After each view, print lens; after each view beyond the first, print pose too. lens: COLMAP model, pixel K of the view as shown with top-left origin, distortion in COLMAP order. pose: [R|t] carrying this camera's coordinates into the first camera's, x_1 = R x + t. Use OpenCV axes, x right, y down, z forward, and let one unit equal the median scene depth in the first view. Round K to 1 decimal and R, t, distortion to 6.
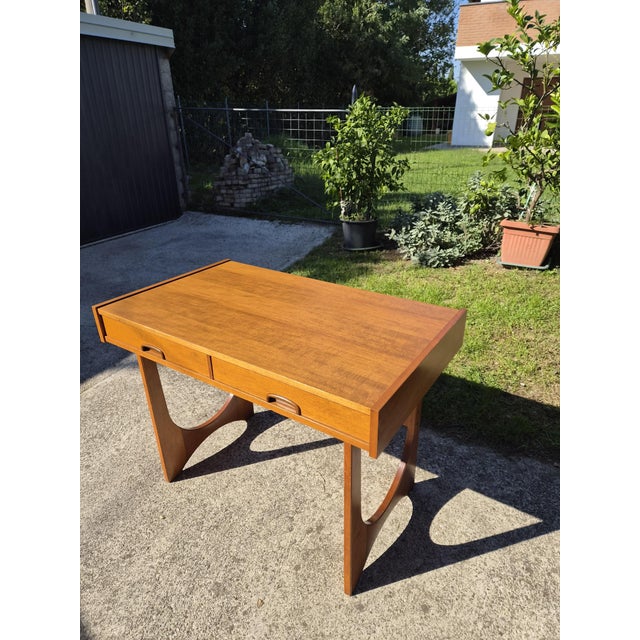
lens RADIAL K [[439.9, 0, 329.7], [0, 439.9, 328.8], [0, 0, 1]] dist [0.077582, -0.075483]
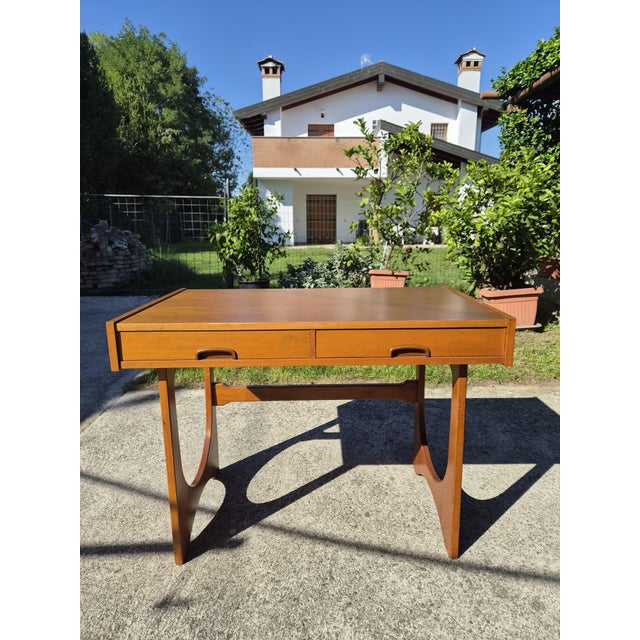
lens RADIAL K [[449.0, 0, 336.1], [0, 449.0, 321.4], [0, 0, 1]] dist [0.068386, -0.077585]
pose [[0.883956, -0.093210, 0.458185, -0.328120], [0.204766, 0.958133, -0.200130, 0.149191], [-0.420348, 0.270727, 0.866034, -0.085082]]
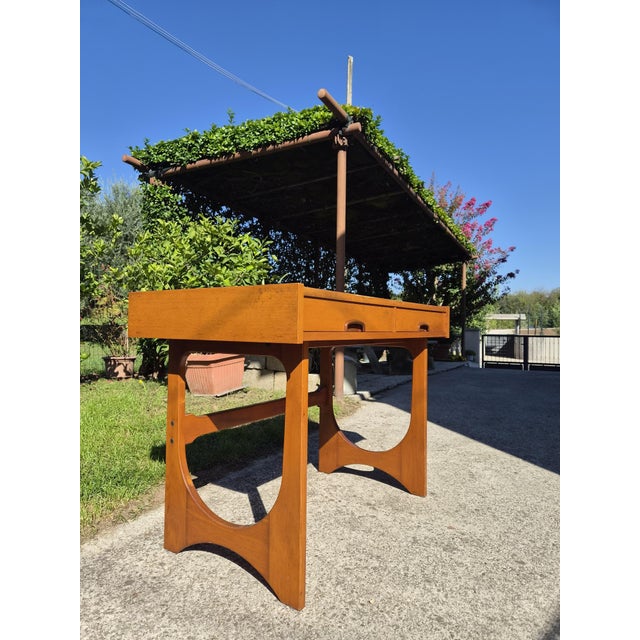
lens RADIAL K [[428.0, 0, 333.8], [0, 428.0, 319.8], [0, 0, 1]] dist [0.062777, -0.054099]
pose [[-0.017109, 0.026532, 0.999502, -0.466247], [0.438250, 0.898704, -0.016355, 0.013127], [-0.898690, 0.437751, -0.027003, 0.398217]]
